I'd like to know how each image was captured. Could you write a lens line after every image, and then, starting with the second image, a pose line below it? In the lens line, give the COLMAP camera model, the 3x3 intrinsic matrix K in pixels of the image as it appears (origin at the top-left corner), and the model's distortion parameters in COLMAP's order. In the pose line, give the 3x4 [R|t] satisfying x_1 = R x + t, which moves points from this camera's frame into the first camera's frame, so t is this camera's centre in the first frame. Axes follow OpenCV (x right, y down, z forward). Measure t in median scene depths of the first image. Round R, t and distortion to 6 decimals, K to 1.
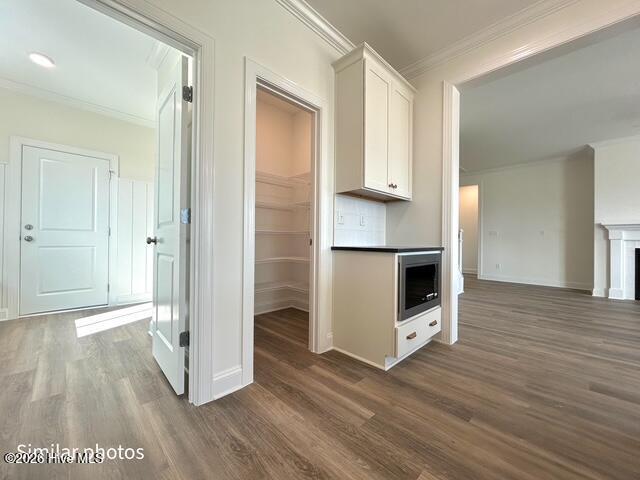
lens RADIAL K [[259.6, 0, 320.0], [0, 259.6, 239.7], [0, 0, 1]] dist [0.002104, 0.000099]
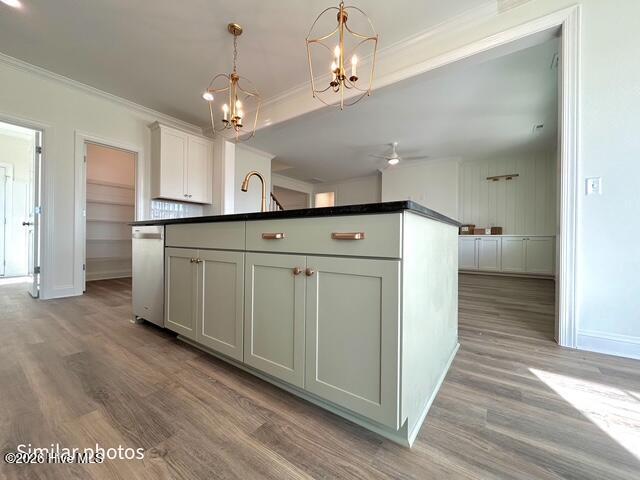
lens RADIAL K [[259.6, 0, 322.5], [0, 259.6, 239.9], [0, 0, 1]] dist [0.002104, 0.000099]
pose [[0.985746, -0.001144, 0.168235, 1.026846], [0.000263, 0.999986, 0.005258, 0.103490], [-0.168238, -0.005139, 0.985733, -1.066155]]
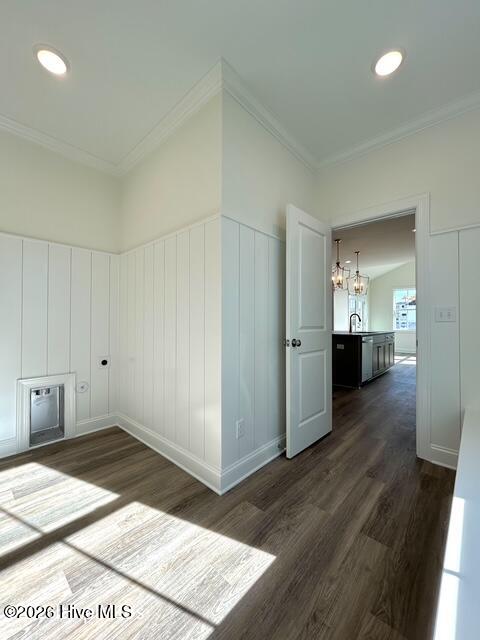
lens RADIAL K [[259.6, 0, 240.3], [0, 259.6, 322.3], [0, 0, 1]] dist [0.002104, 0.000099]
pose [[-0.053801, -0.001991, 0.998550, -1.671554], [-0.005509, 0.999983, 0.001697, -0.078965], [-0.998536, -0.005410, -0.053811, 1.281785]]
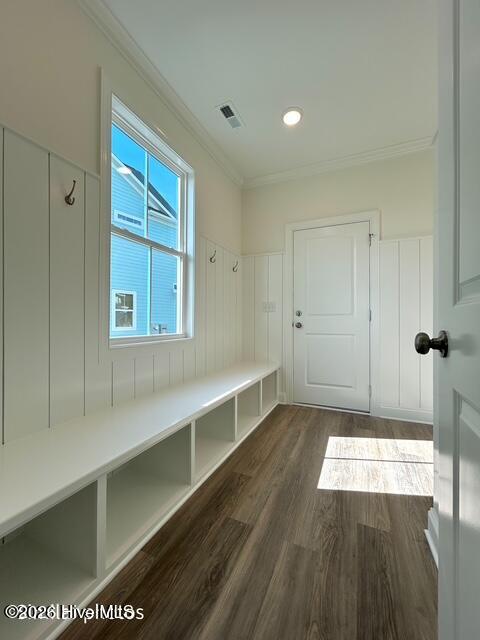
lens RADIAL K [[259.6, 0, 240.0], [0, 259.6, 319.4], [0, 0, 1]] dist [0.002104, 0.000099]
pose [[0.361548, -0.014155, -0.932246, -0.442765], [0.006443, 0.999899, -0.012683, -0.022072], [0.932331, -0.001421, 0.361603, 0.679019]]
